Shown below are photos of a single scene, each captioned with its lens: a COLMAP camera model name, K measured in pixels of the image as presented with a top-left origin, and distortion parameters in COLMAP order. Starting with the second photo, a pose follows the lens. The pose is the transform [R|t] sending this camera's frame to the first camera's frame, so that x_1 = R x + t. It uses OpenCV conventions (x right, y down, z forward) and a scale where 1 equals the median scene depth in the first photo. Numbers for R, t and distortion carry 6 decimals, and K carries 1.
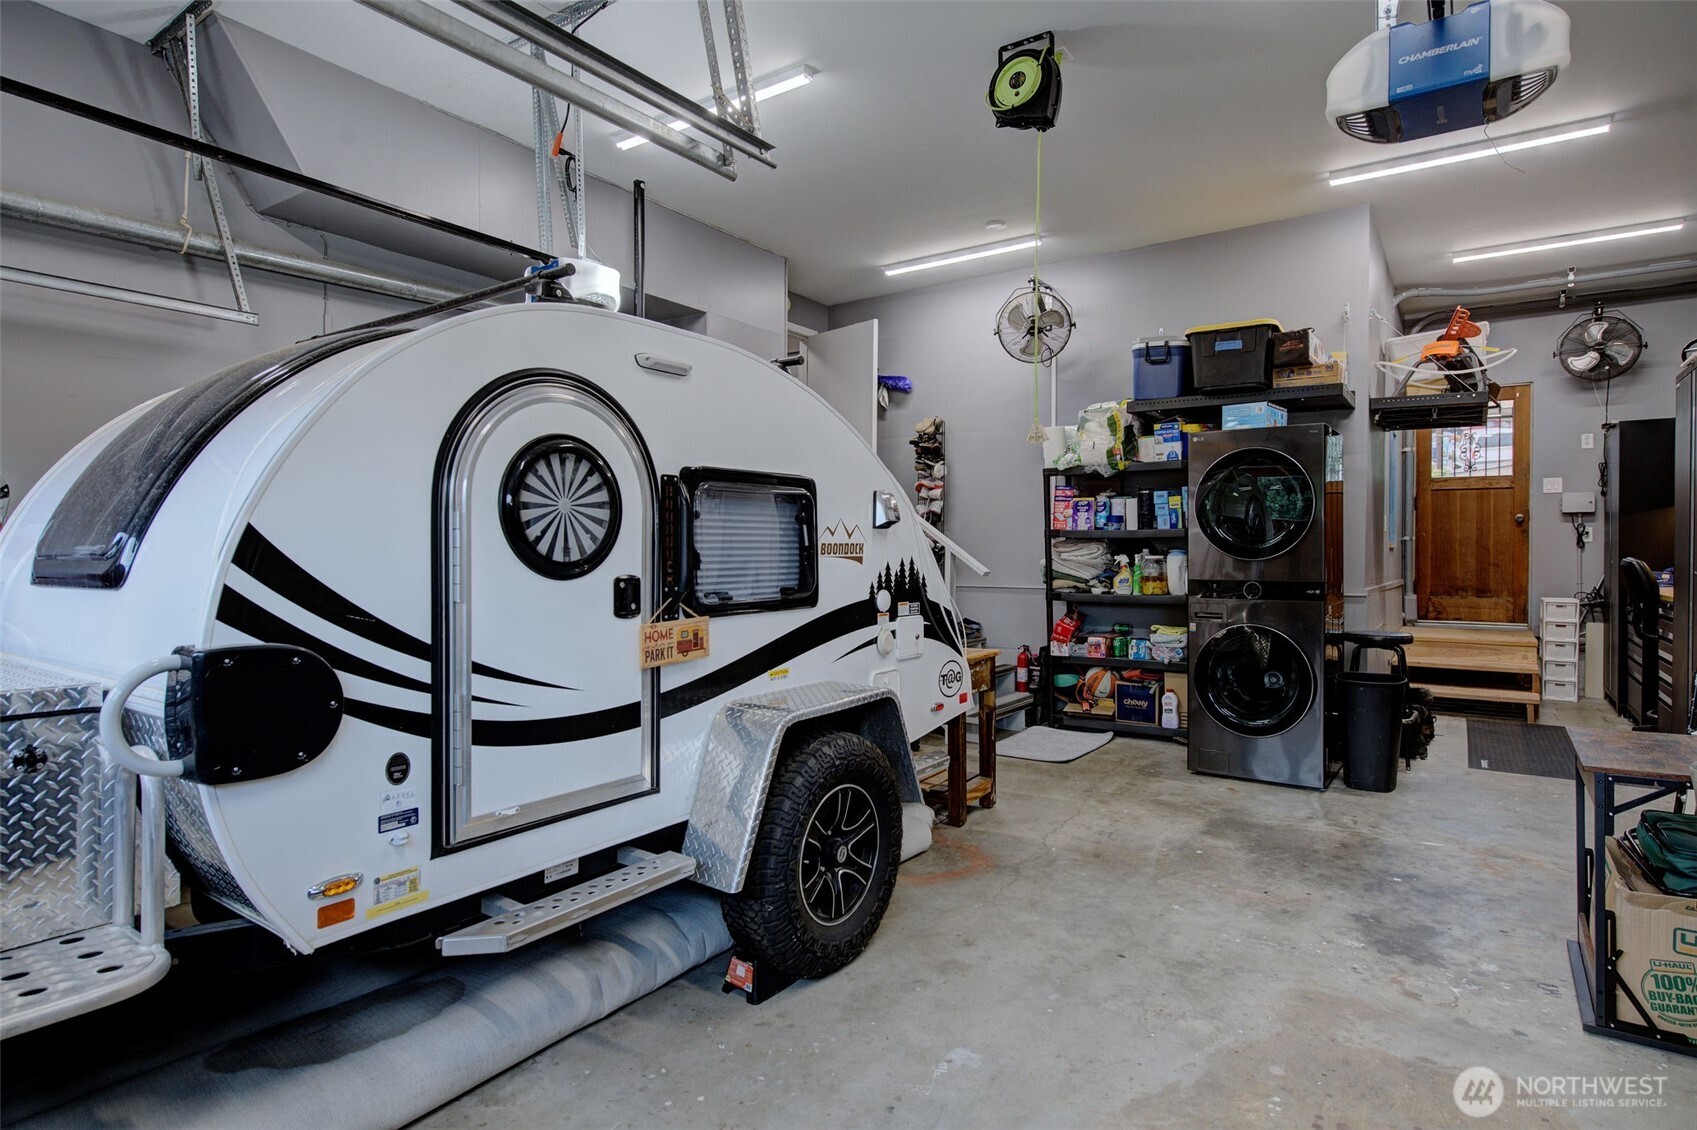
lens RADIAL K [[915.6, 0, 846.9], [0, 915.6, 554.0], [0, 0, 1]] dist [-0.022790, -0.001786]
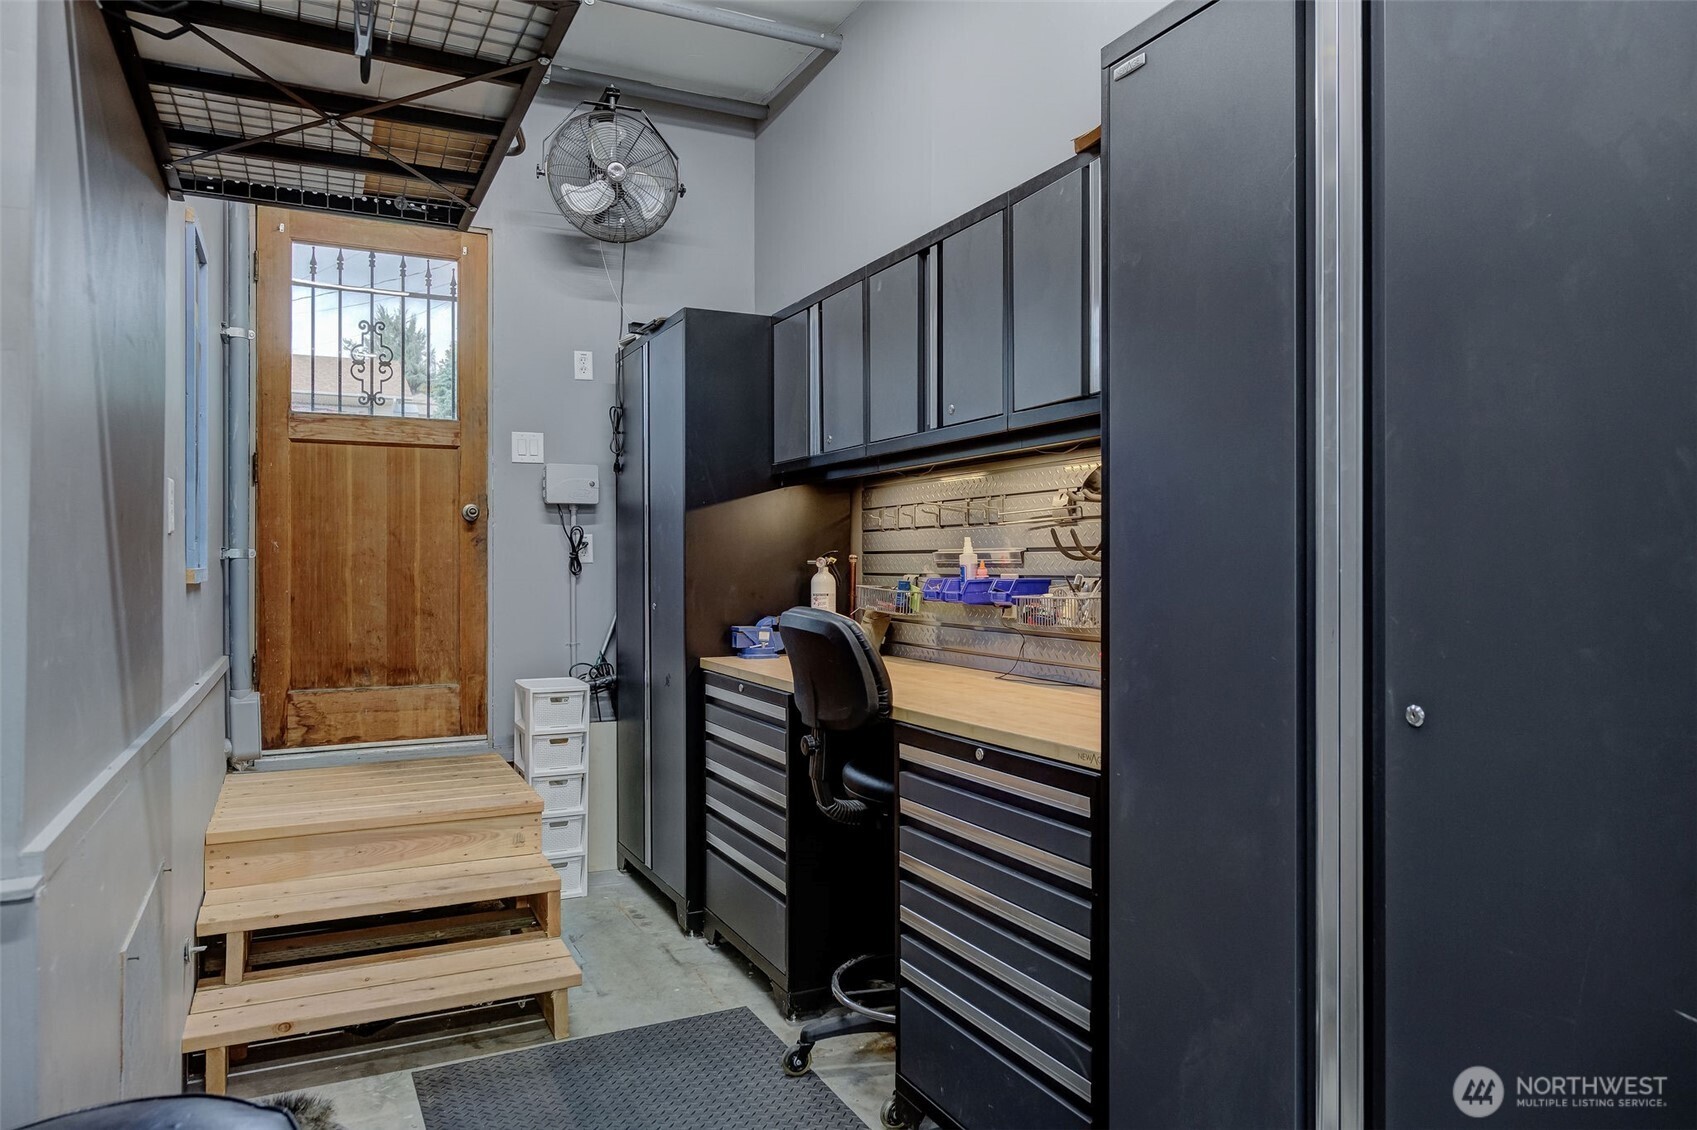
lens RADIAL K [[1130.8, 0, 849.7], [0, 1130.8, 561.7], [0, 0, 1]] dist [-0.005917, -0.001665]
pose [[0.491690, -0.001965, 0.870768, 0.325557], [0.007676, 0.999968, -0.002078, -0.010869], [-0.870737, 0.007706, 0.491689, 0.533246]]
